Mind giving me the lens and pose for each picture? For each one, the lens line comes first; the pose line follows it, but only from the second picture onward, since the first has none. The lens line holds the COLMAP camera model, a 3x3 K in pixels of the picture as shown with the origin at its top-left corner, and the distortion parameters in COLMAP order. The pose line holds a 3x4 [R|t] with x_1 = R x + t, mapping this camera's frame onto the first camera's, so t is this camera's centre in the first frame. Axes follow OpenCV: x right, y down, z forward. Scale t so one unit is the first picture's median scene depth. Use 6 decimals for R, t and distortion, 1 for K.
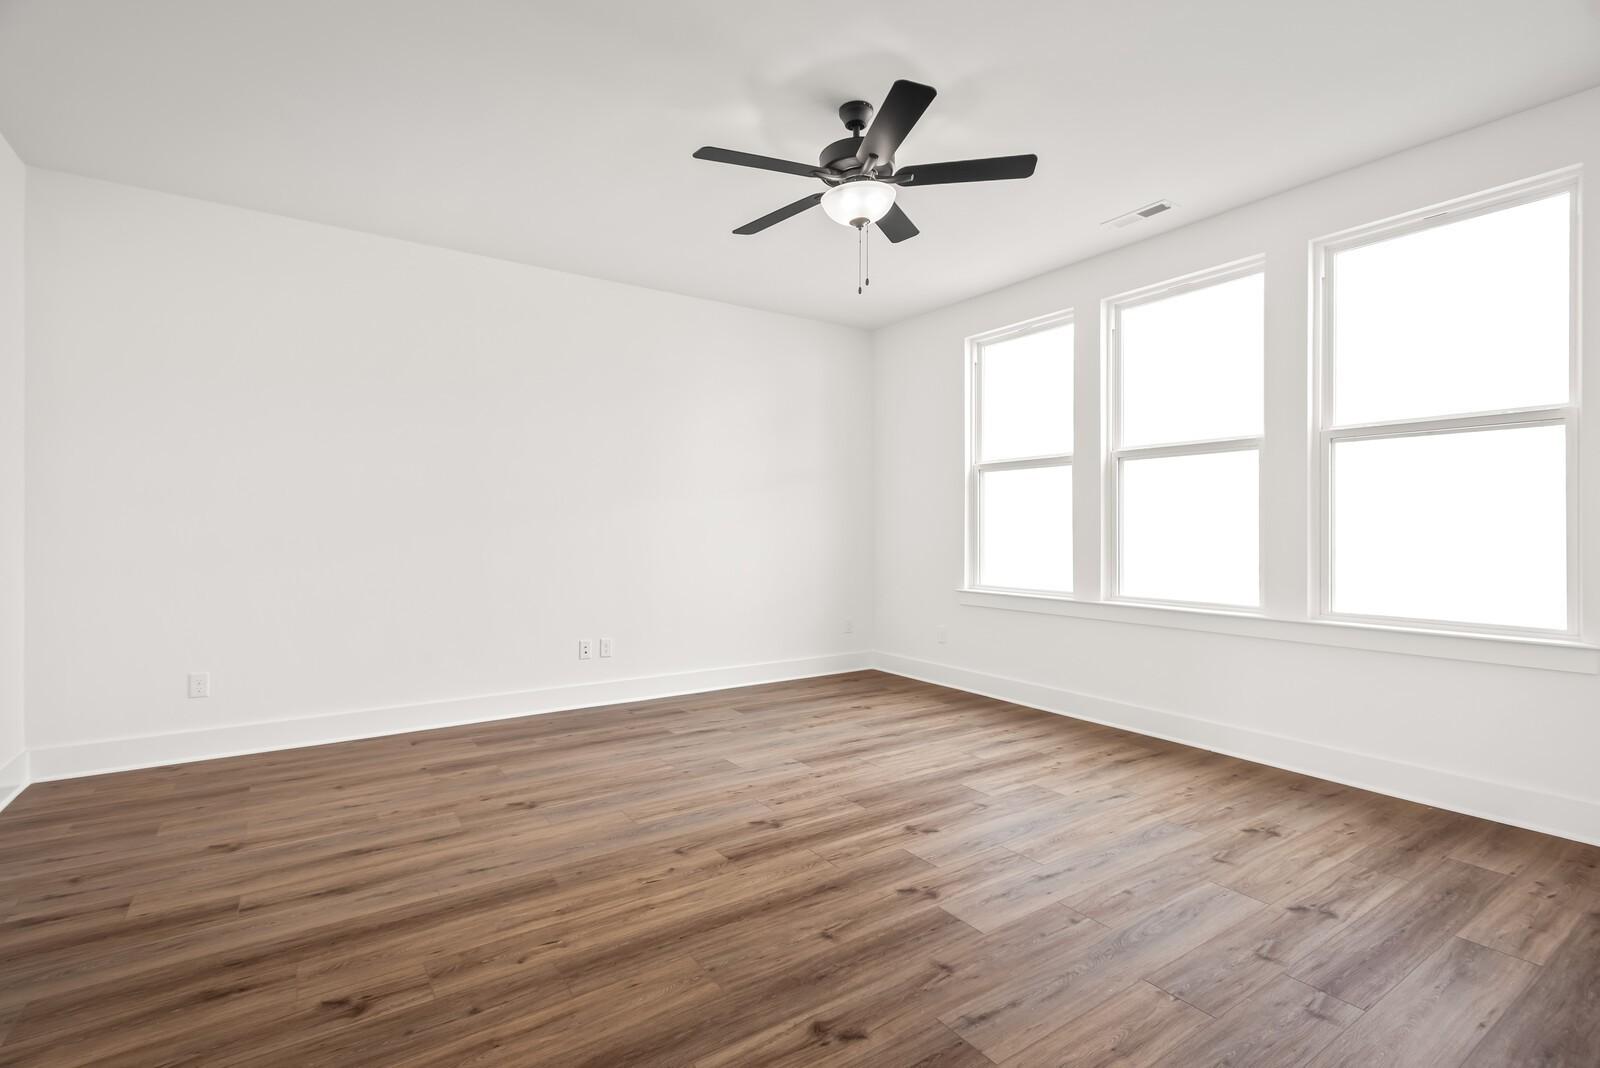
lens RADIAL K [[752.8, 0, 800.3], [0, 752.8, 518.6], [0, 0, 1]] dist [0.013524, -0.006212]
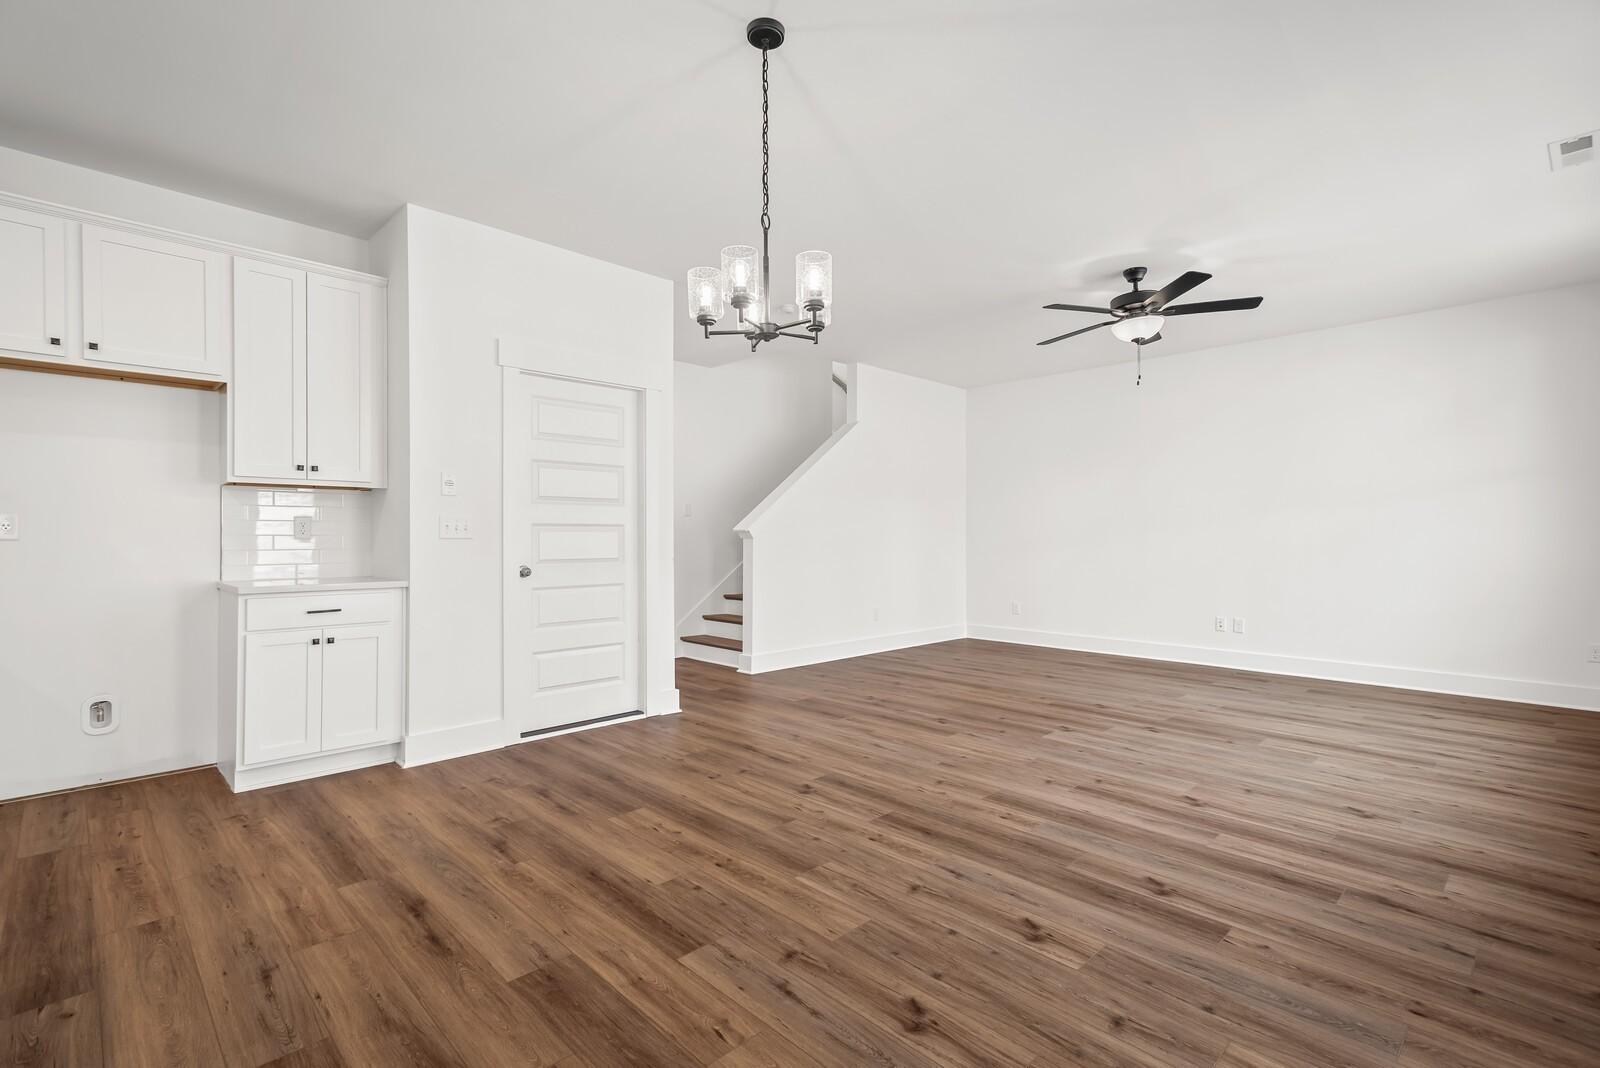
lens RADIAL K [[752.8, 0, 772.4], [0, 752.8, 532.7], [0, 0, 1]] dist [0.013524, -0.006212]
pose [[0.157265, -0.001156, -0.987556, 1.425242], [0.017046, 0.999854, 0.001544, -0.010959], [0.987409, -0.017076, 0.157261, -0.014448]]
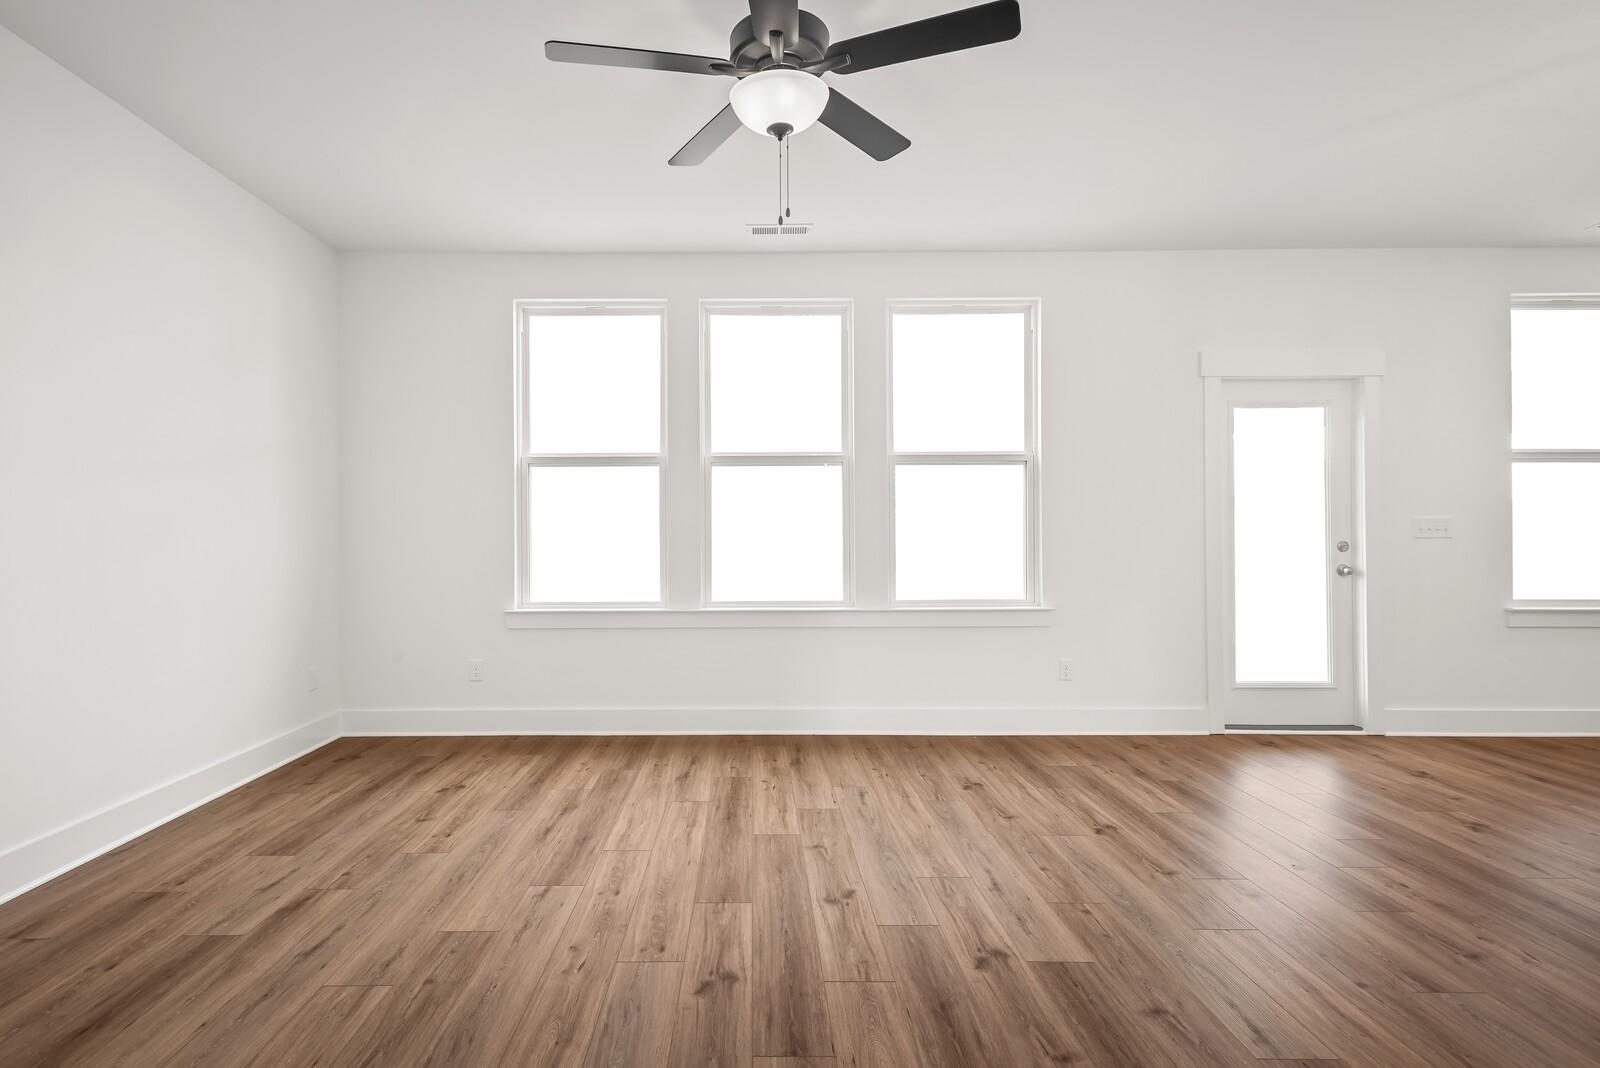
lens RADIAL K [[752.8, 0, 787.3], [0, 752.8, 534.8], [0, 0, 1]] dist [0.013524, -0.006212]
pose [[0.554096, -0.001566, 0.832451, -0.508378], [-0.012497, 0.999870, 0.010199, 0.003009], [-0.832359, -0.016054, 0.554004, 0.530553]]
